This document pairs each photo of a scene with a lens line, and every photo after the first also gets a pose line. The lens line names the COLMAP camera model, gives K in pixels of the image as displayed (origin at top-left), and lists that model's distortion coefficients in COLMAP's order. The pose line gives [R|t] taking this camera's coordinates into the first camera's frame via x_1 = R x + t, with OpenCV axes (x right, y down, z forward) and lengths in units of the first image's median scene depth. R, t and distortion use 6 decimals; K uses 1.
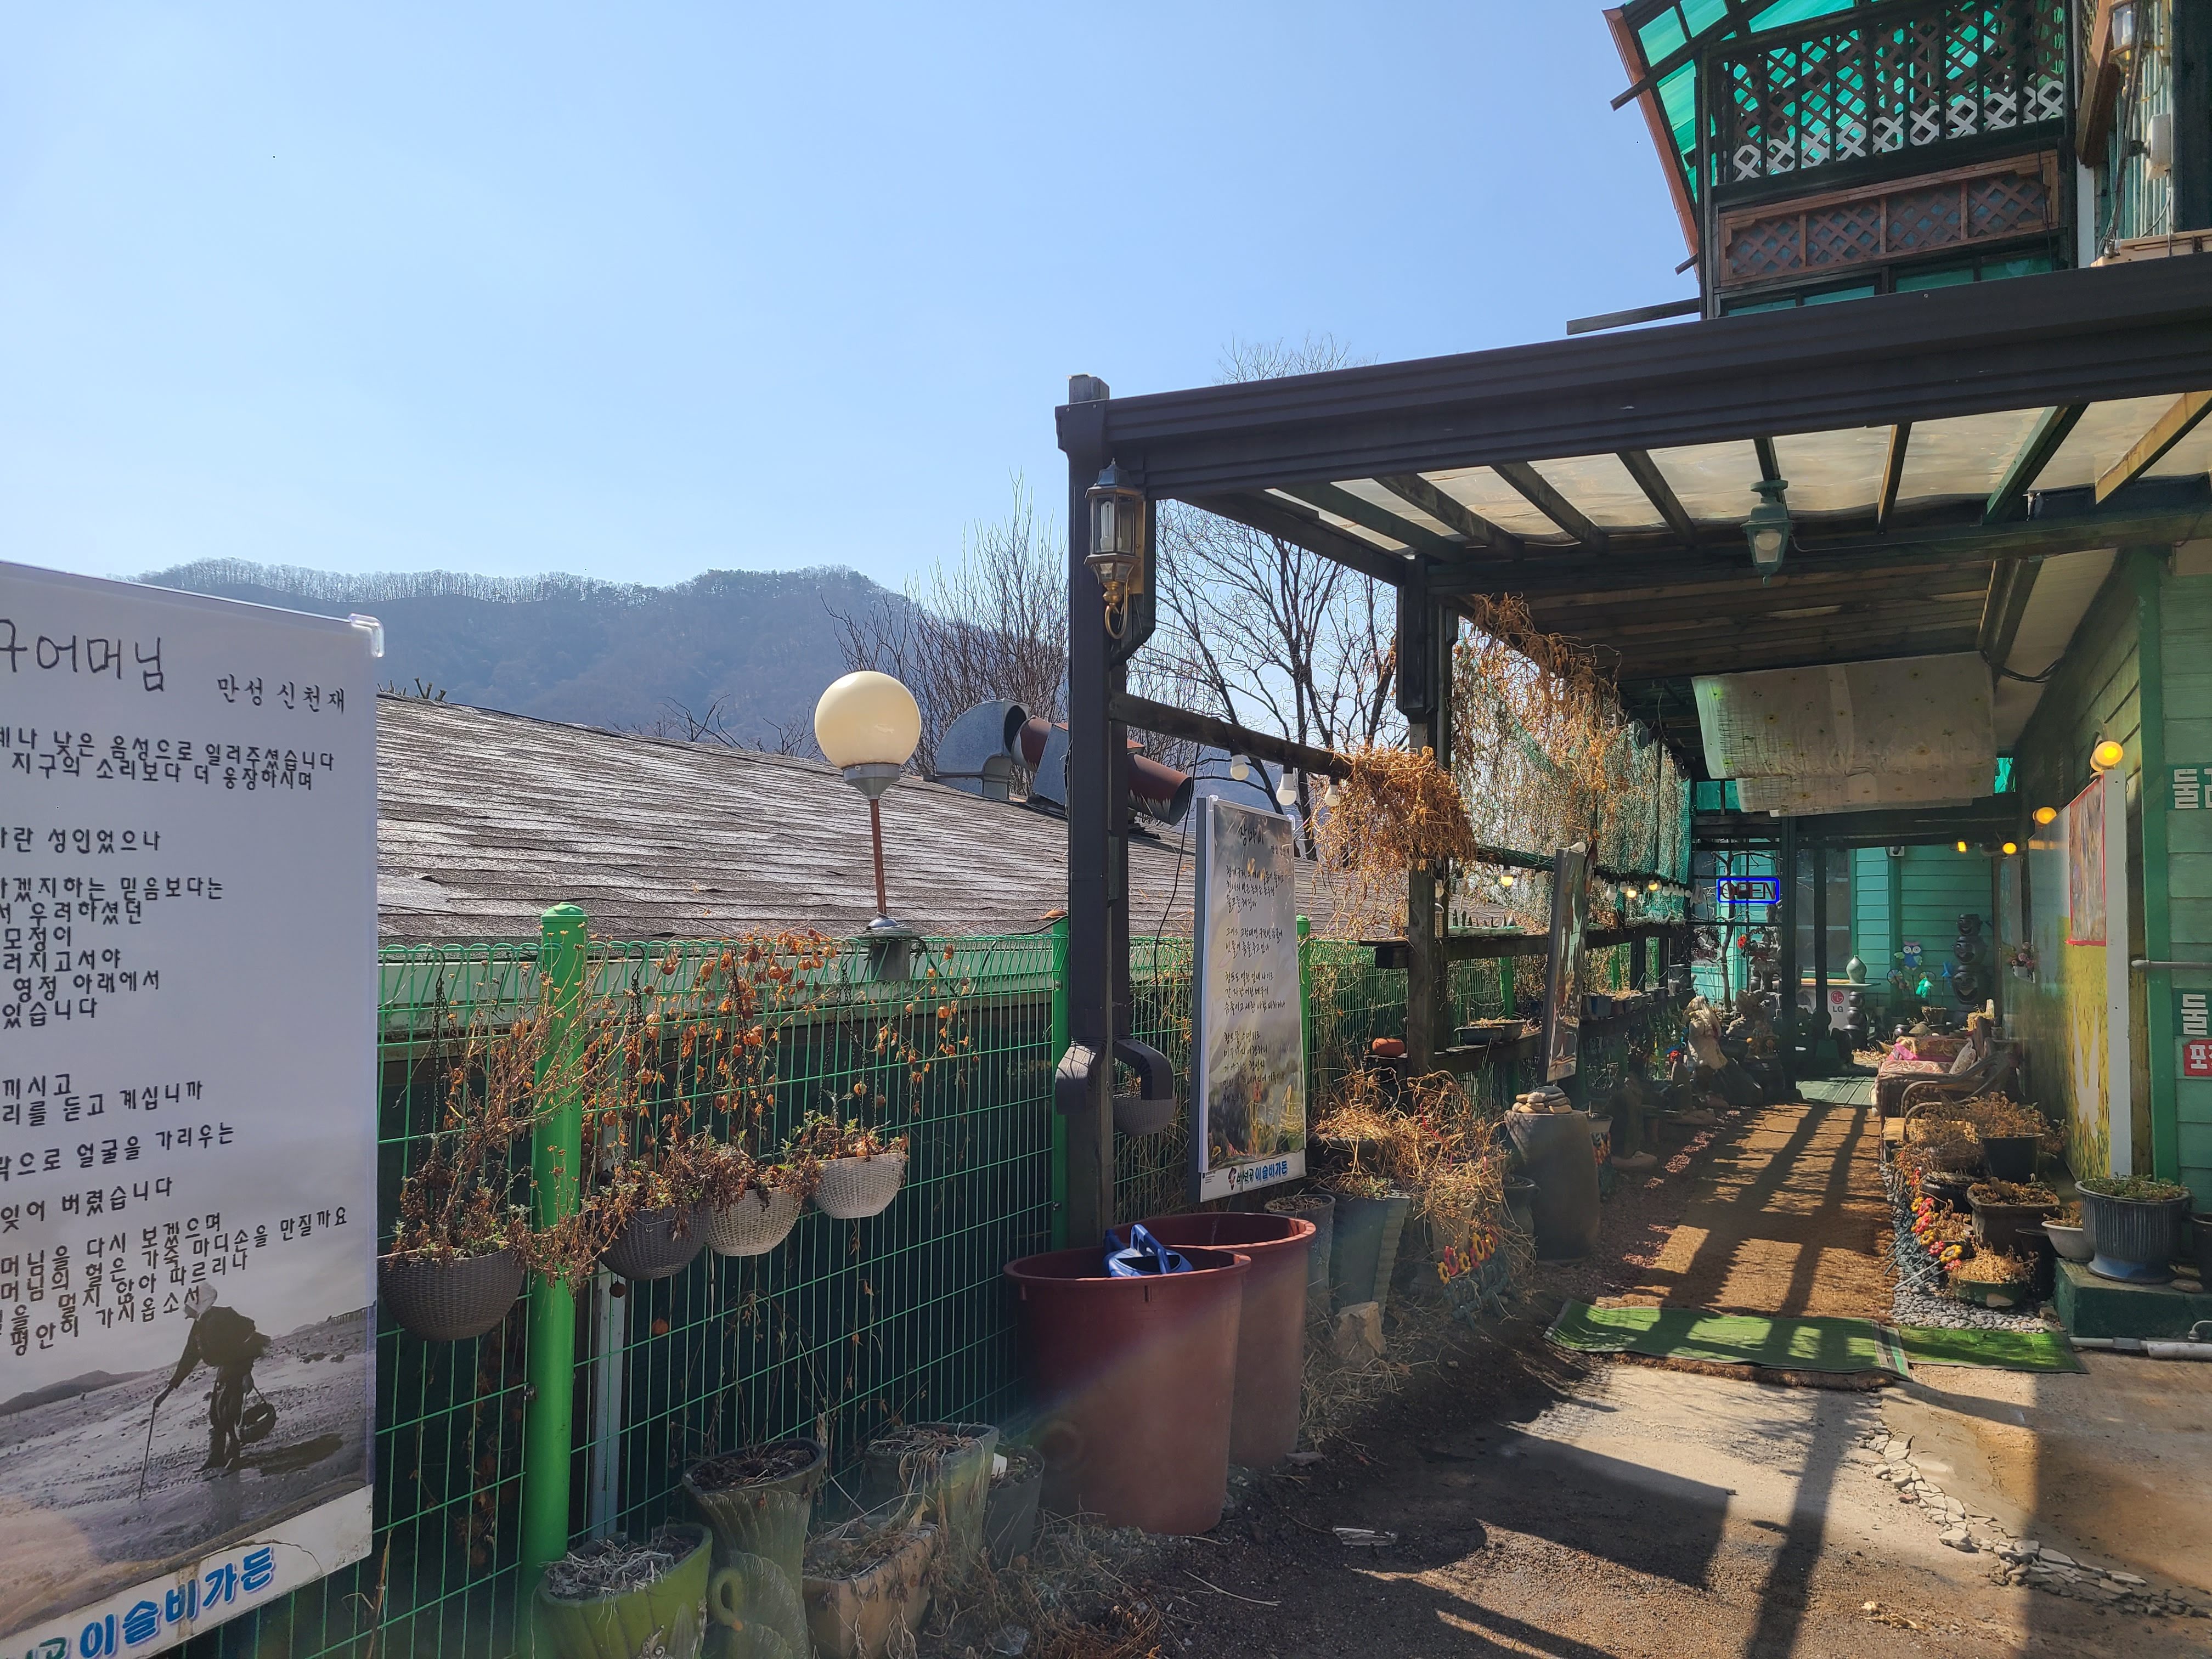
lens RADIAL K [[1688.0, 0, 1099.0], [0, 1688.0, 832.6], [0, 0, 1]] dist [0.052933, -0.049216]
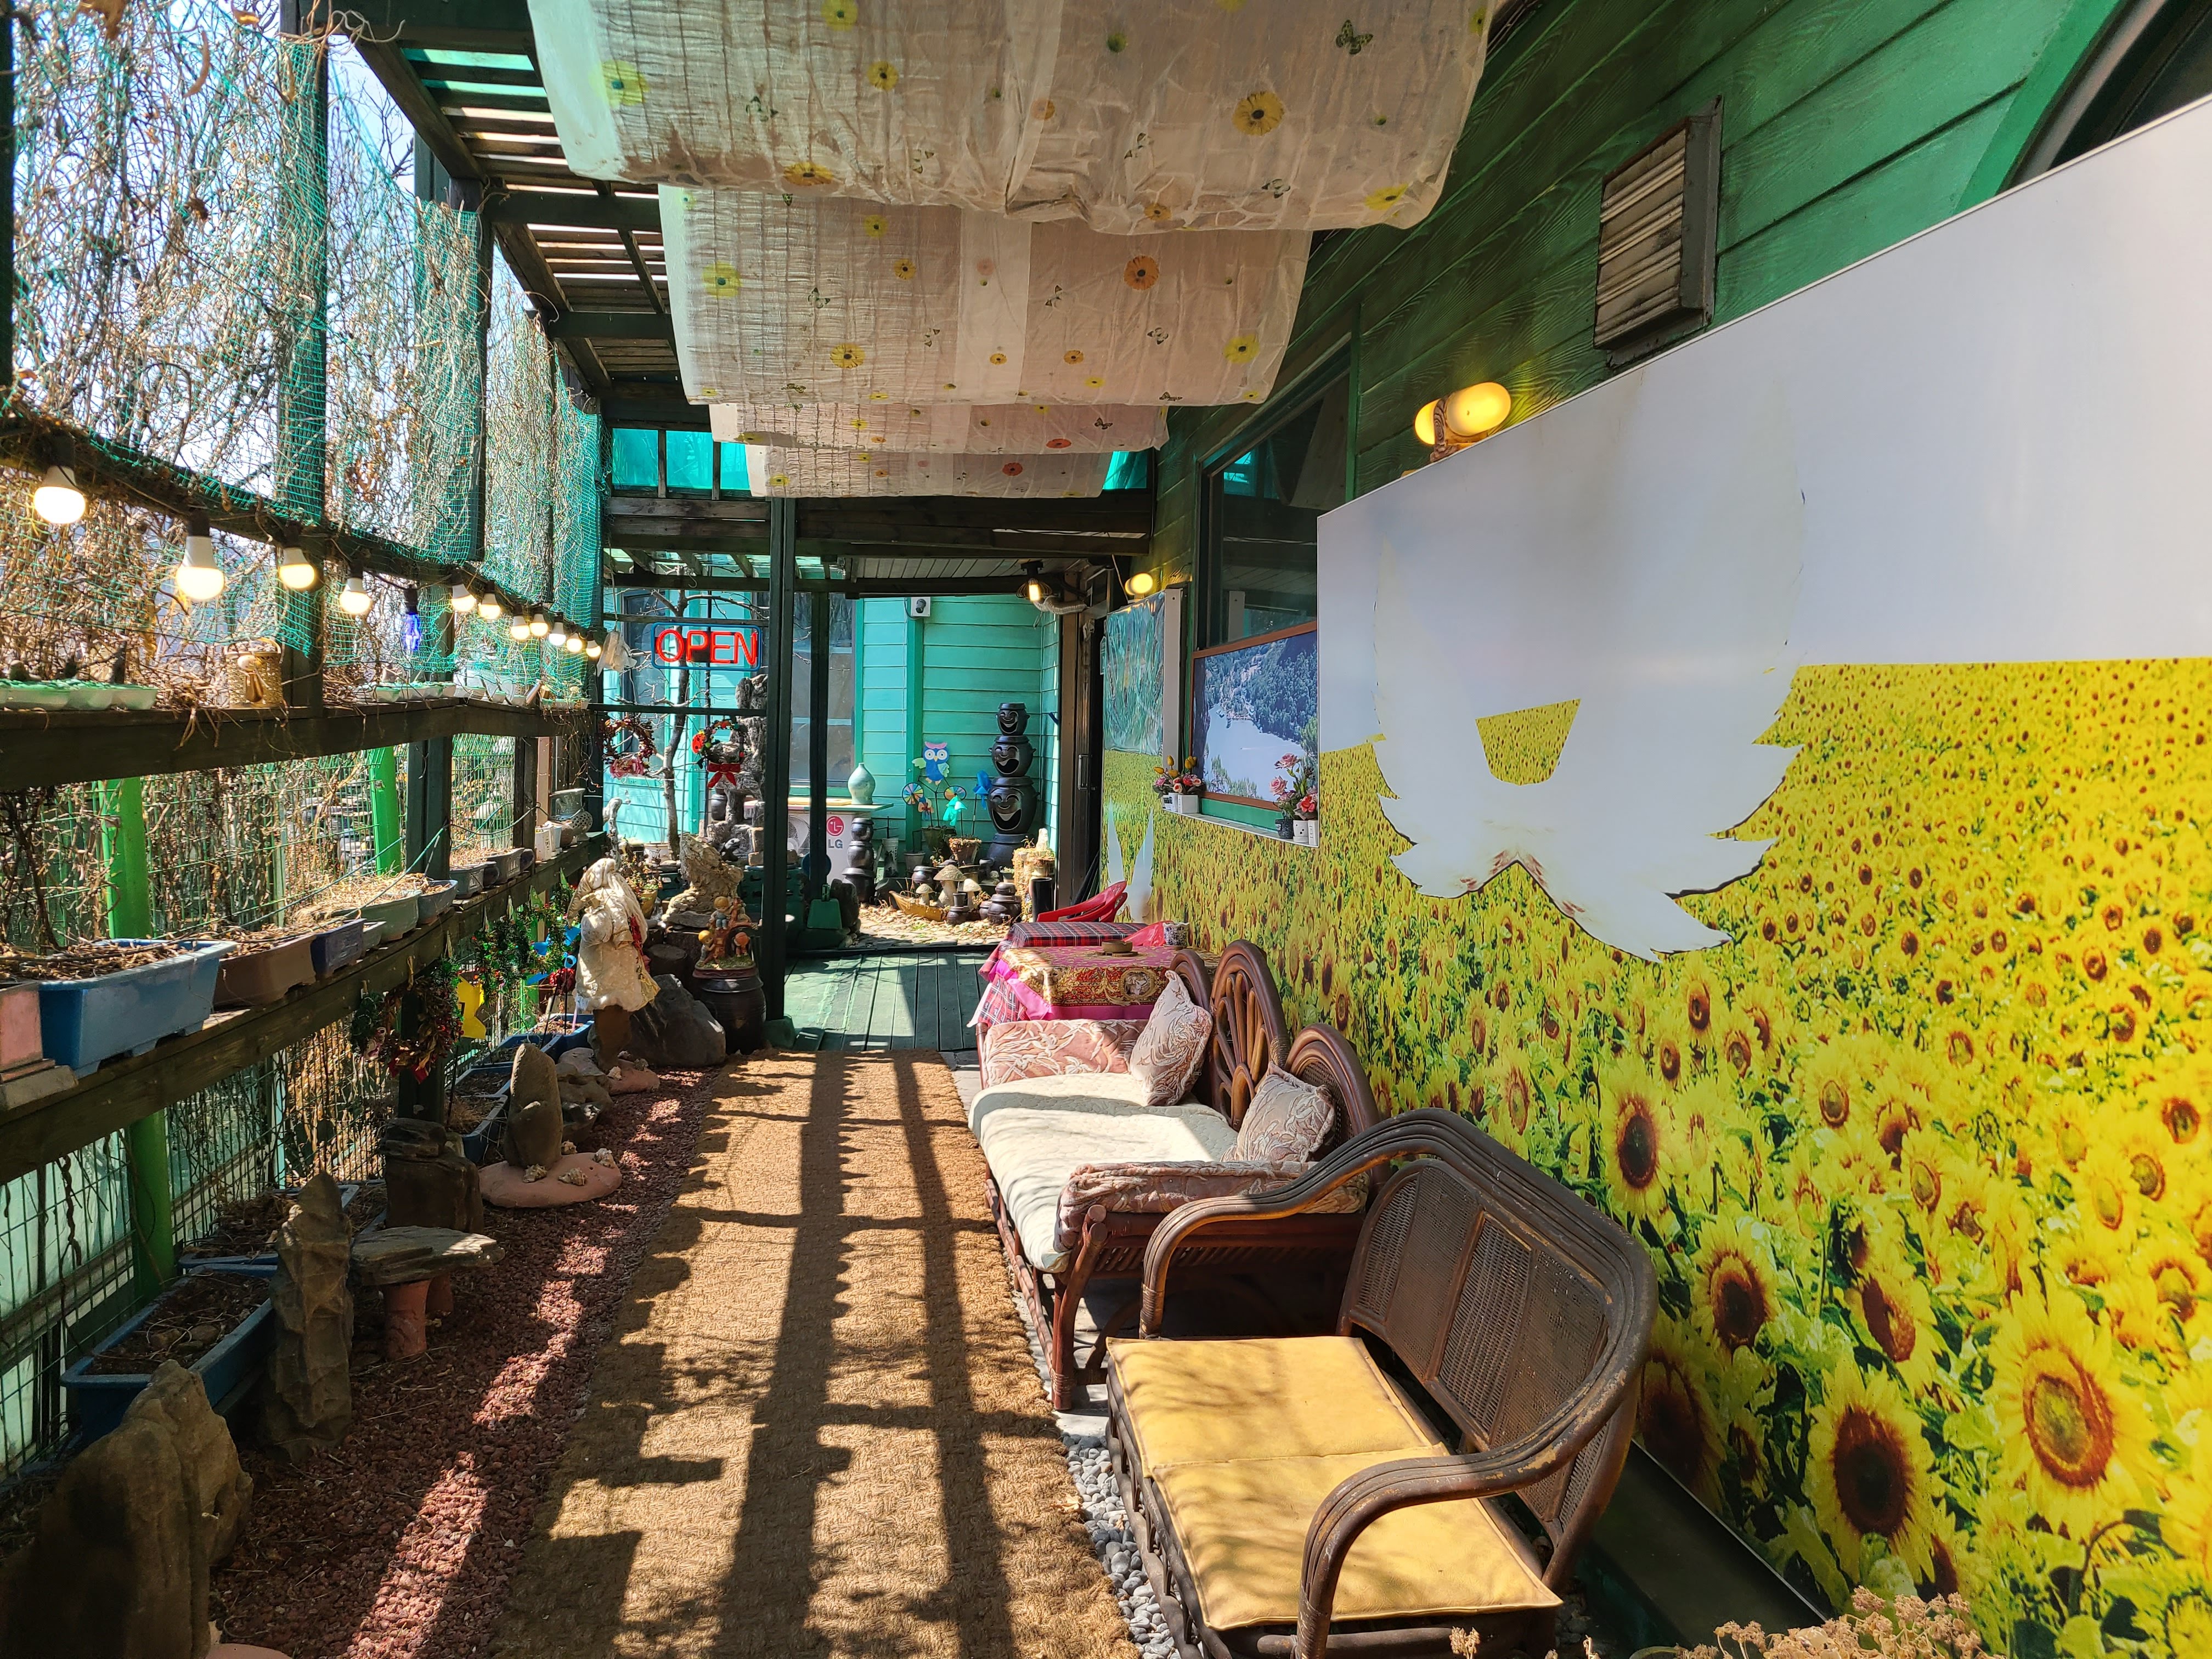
lens RADIAL K [[1688.0, 0, 1099.0], [0, 1688.0, 832.6], [0, 0, 1]] dist [0.052933, -0.049216]
pose [[0.832704, -0.024070, 0.553195, 0.168671], [-0.043128, 0.993200, 0.108133, 0.025643], [-0.552036, -0.113901, 0.826004, 0.434513]]
